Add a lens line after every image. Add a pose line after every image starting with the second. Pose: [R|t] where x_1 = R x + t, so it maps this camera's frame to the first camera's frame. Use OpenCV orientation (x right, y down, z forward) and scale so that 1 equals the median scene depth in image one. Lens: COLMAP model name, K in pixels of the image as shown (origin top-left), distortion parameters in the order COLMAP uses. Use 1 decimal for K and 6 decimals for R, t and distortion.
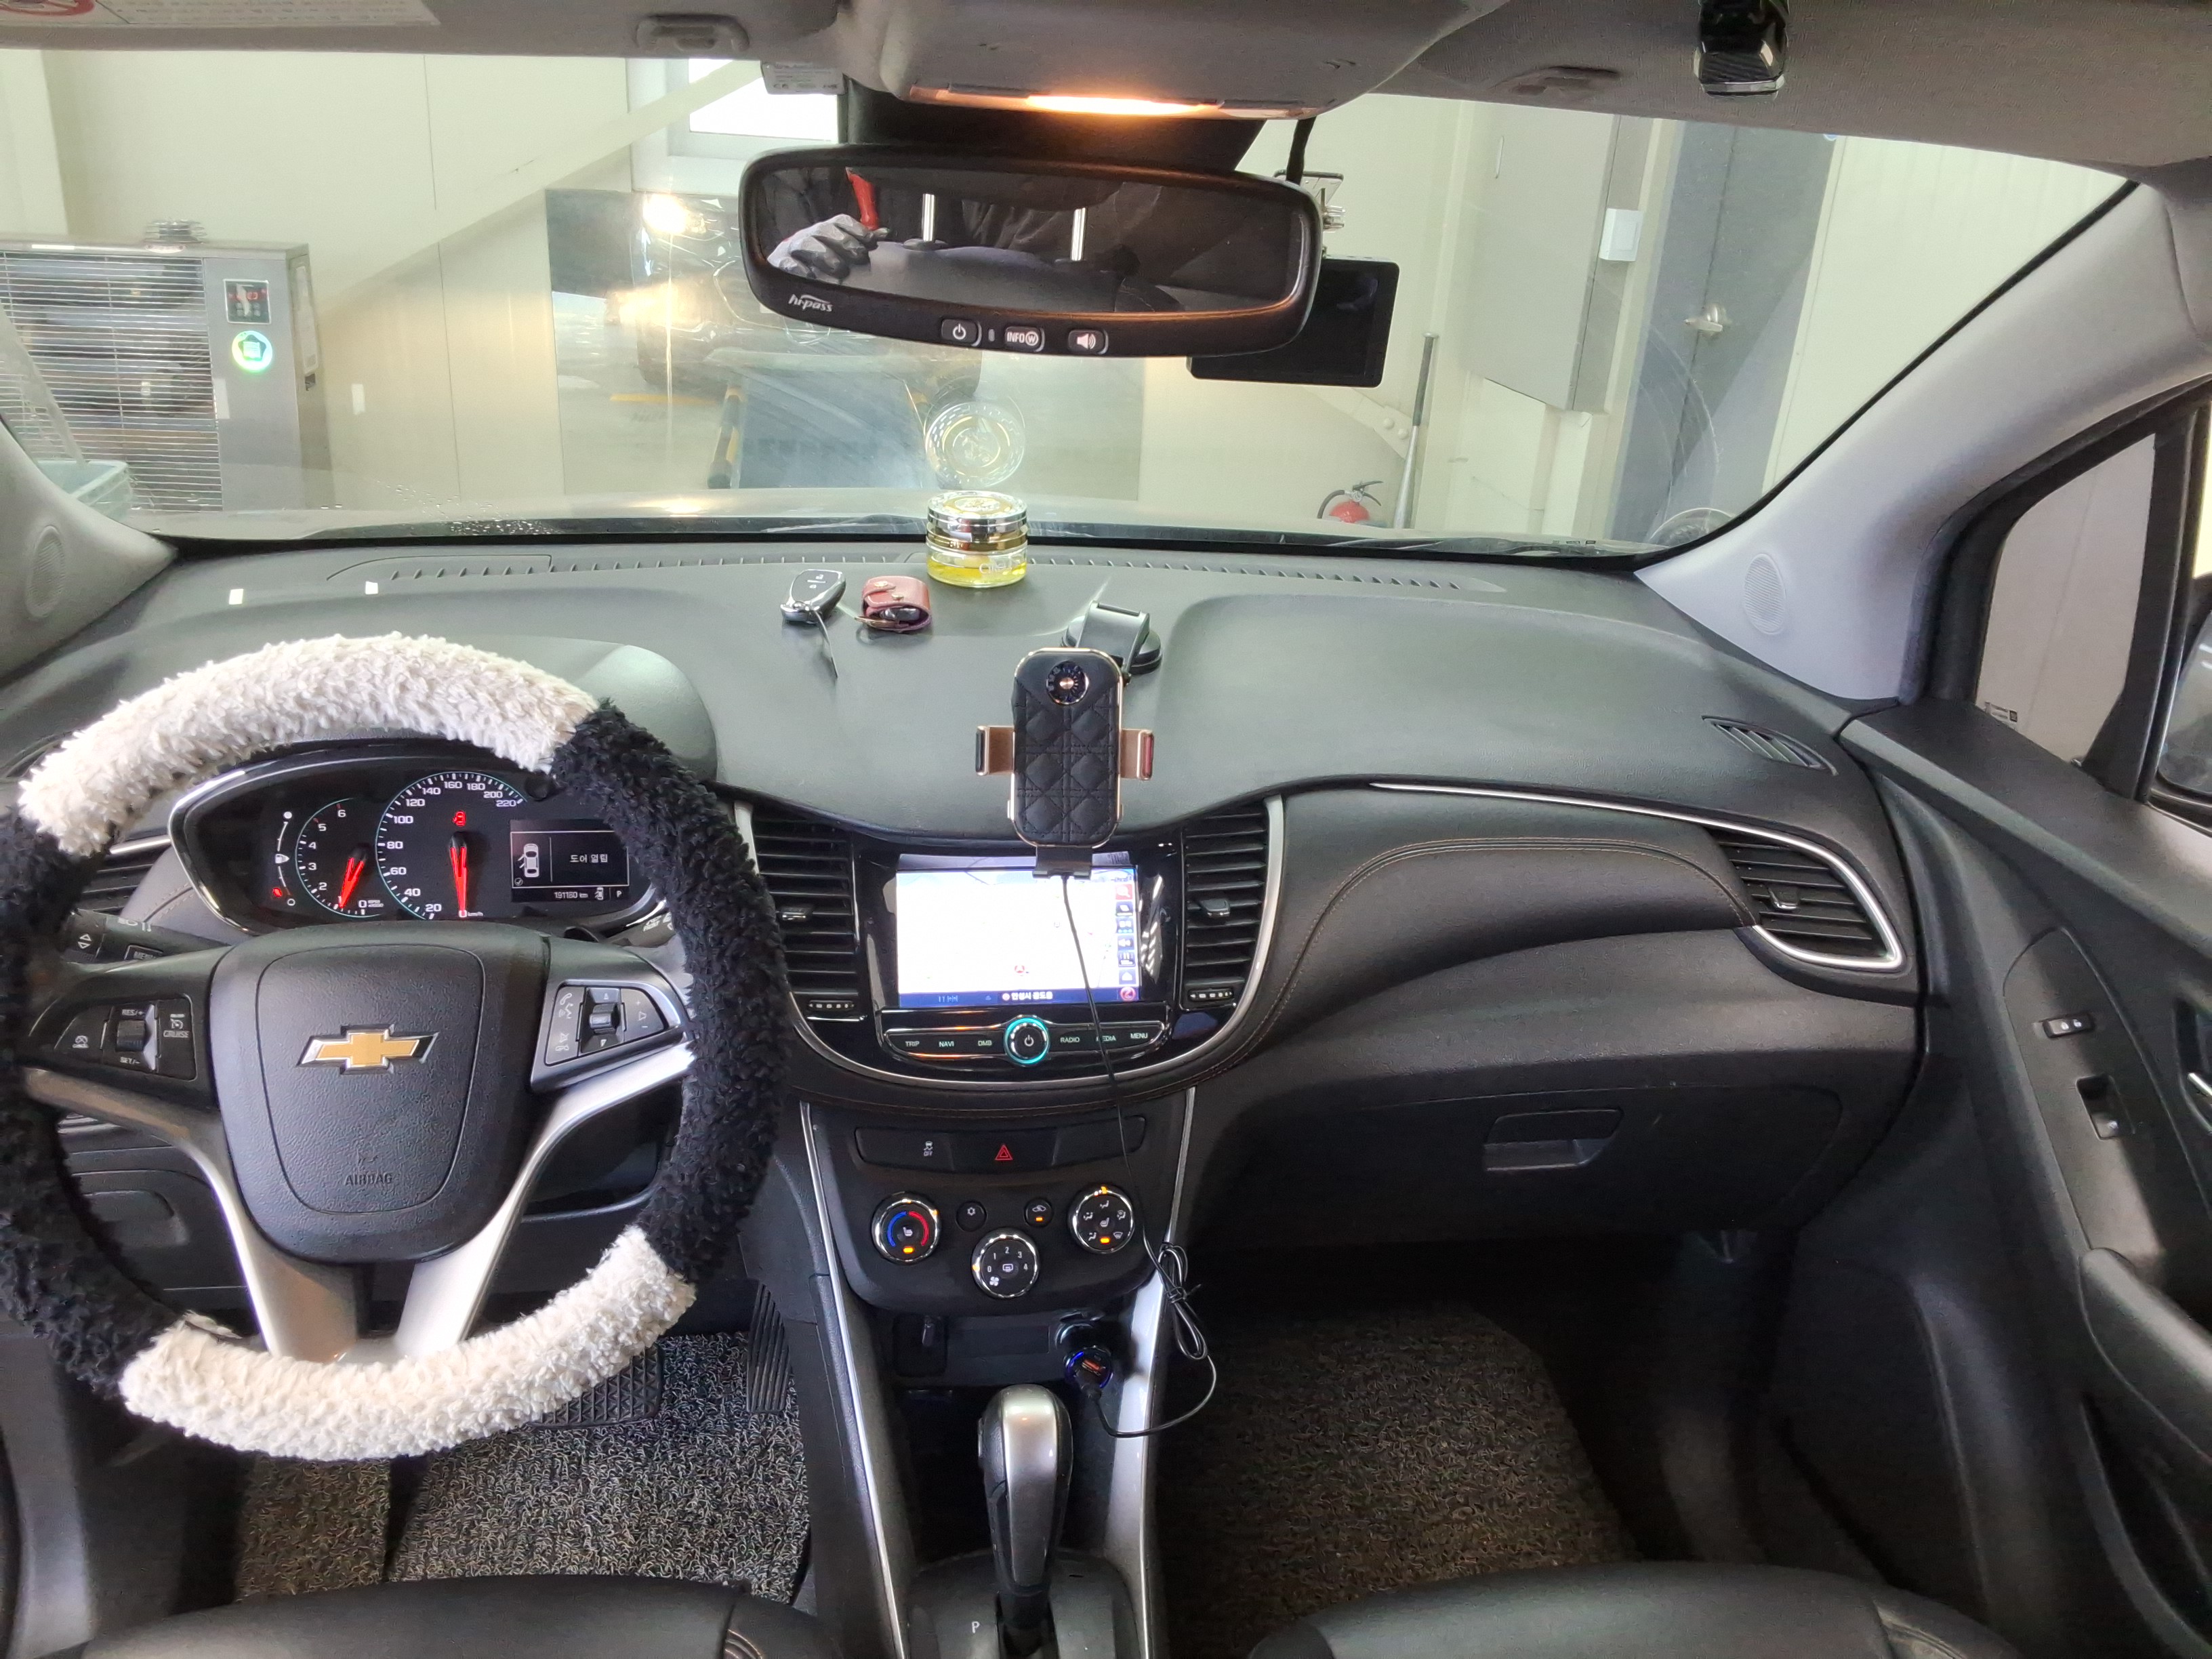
lens RADIAL K [[1780.6, 0, 1098.0], [0, 1780.6, 845.4], [0, 0, 1]] dist [0.146672, -0.250096]
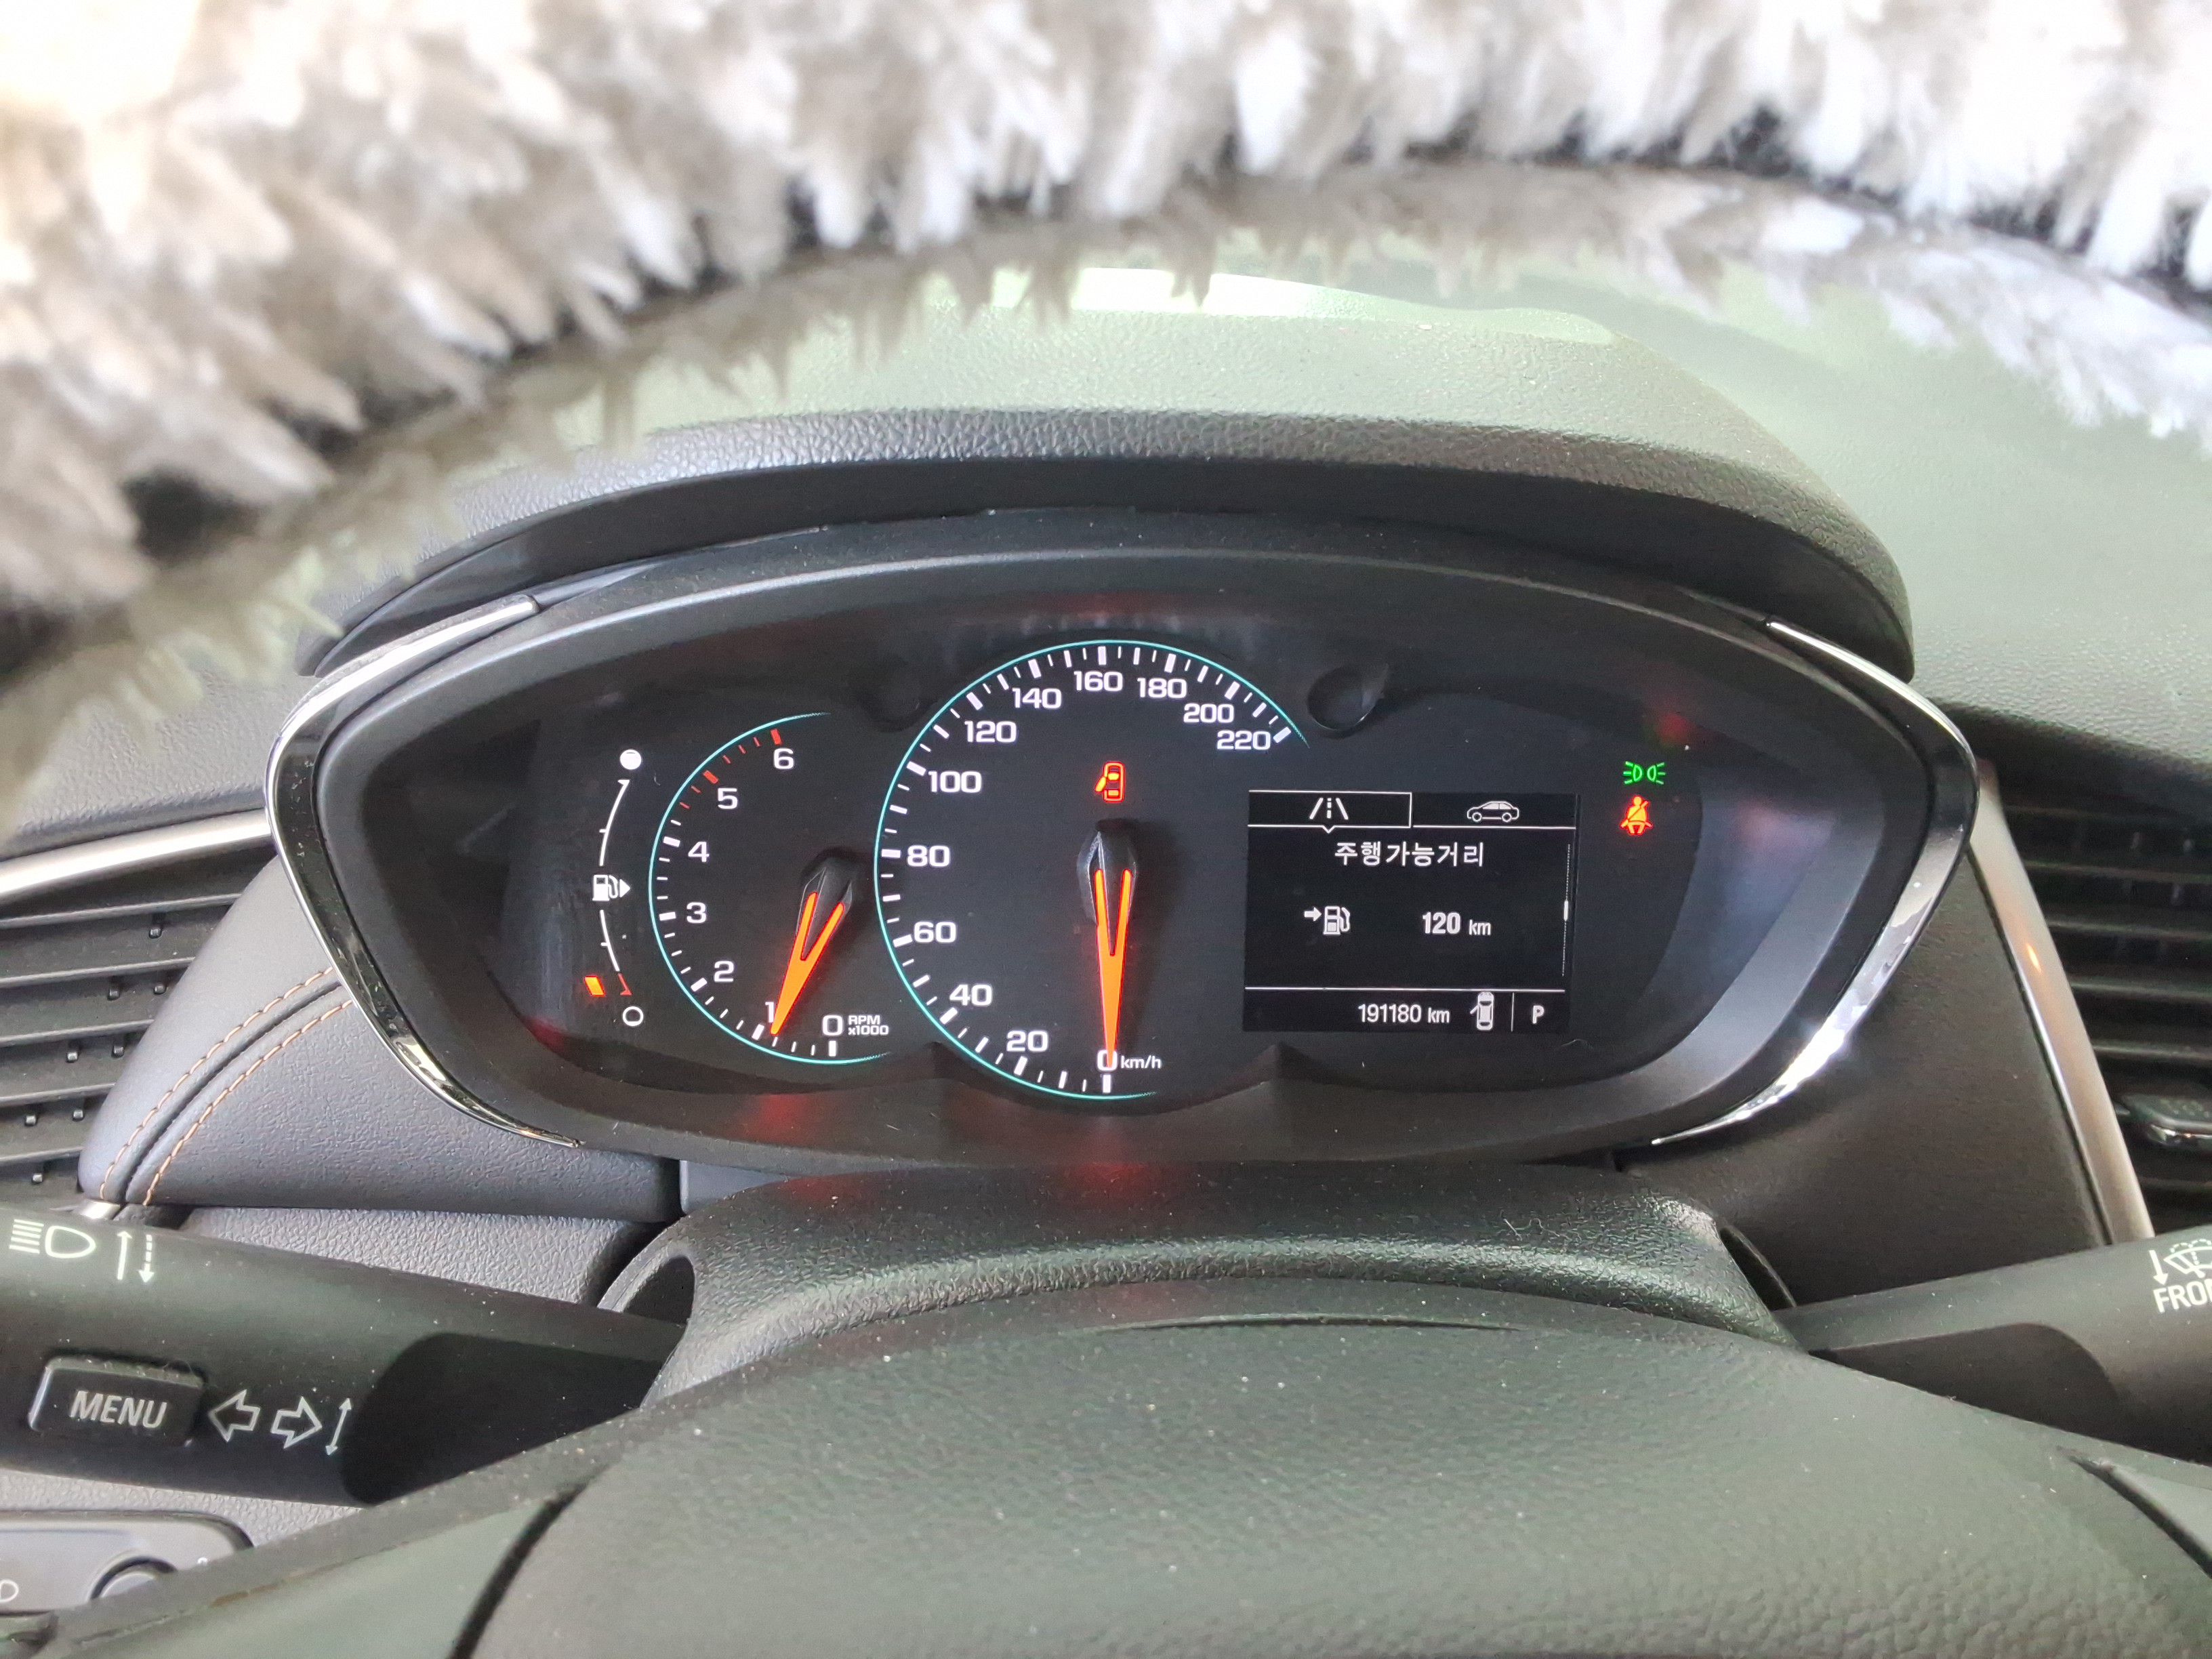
lens RADIAL K [[1780.6, 0, 1098.0], [0, 1780.6, 845.4], [0, 0, 1]] dist [0.146672, -0.250096]
pose [[0.995723, 0.032386, -0.086532, -0.328085], [-0.029004, 0.998776, 0.040067, -0.016417], [0.087724, -0.037386, 0.995443, 0.670649]]
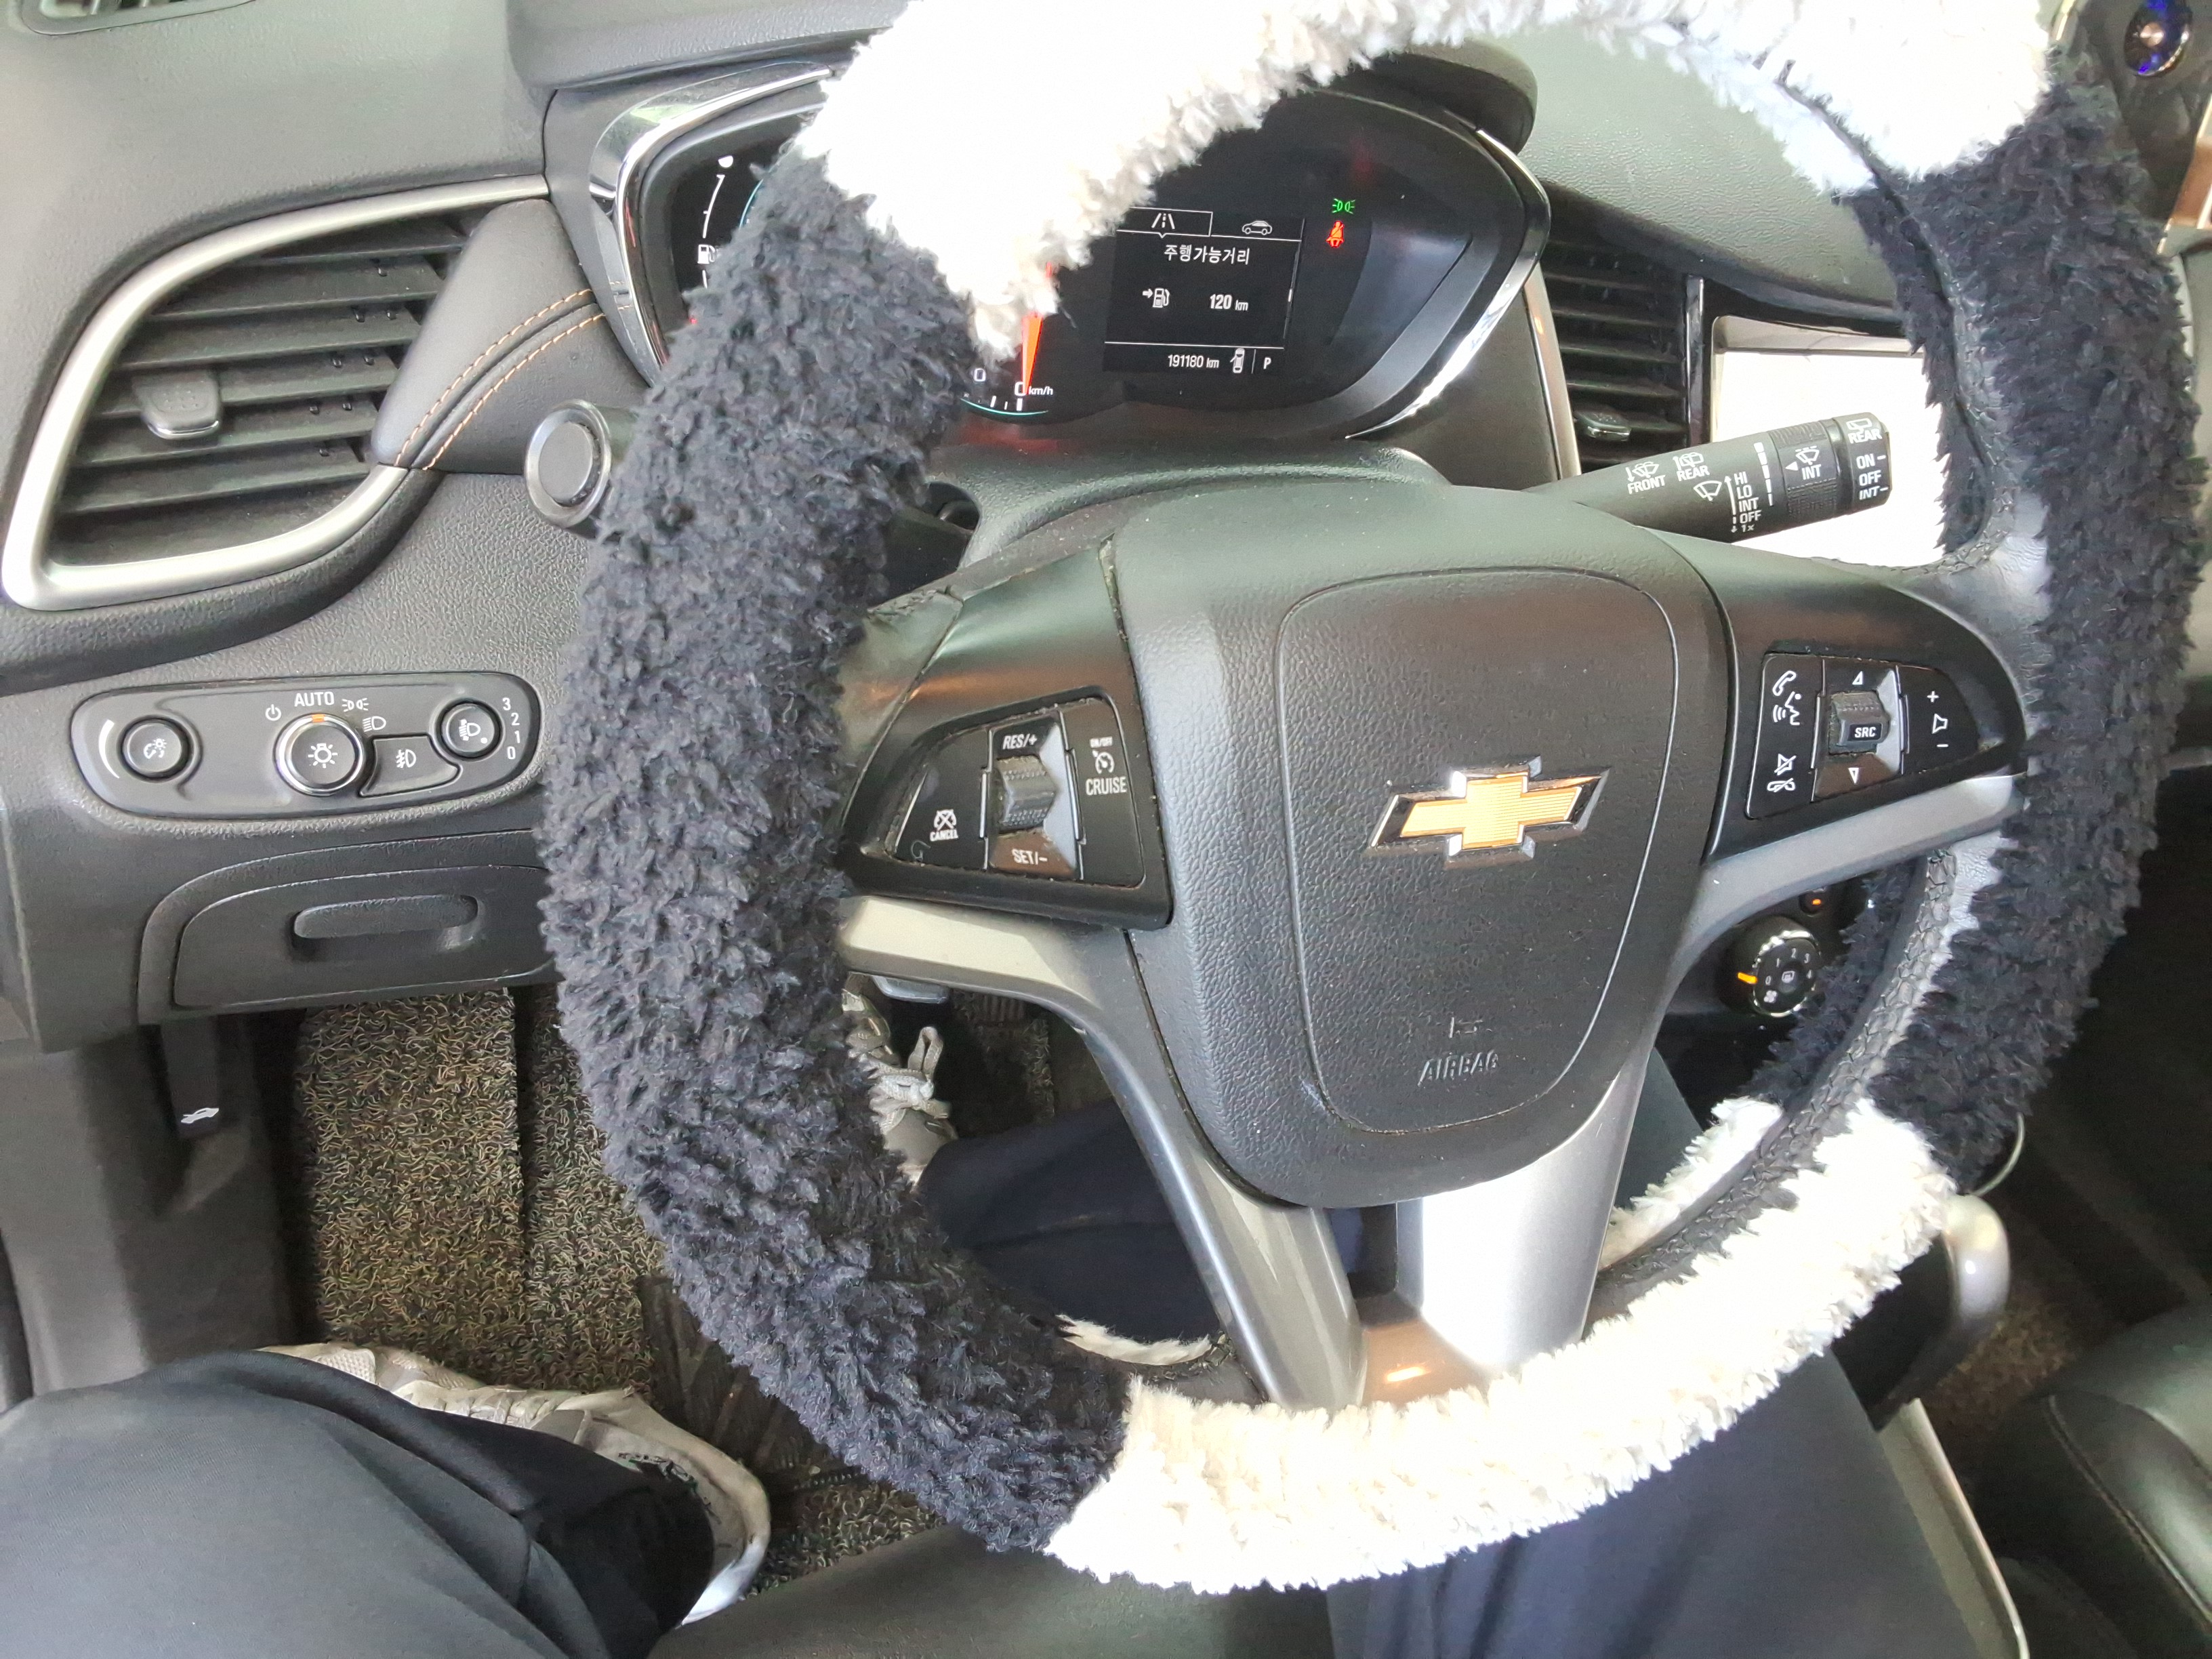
lens RADIAL K [[1780.6, 0, 1098.0], [0, 1780.6, 845.4], [0, 0, 1]] dist [0.146672, -0.250096]
pose [[0.959304, -0.014356, 0.282010, -0.484156], [-0.087997, 0.933775, 0.346872, -0.022053], [-0.268313, -0.357571, 0.894511, 0.479170]]
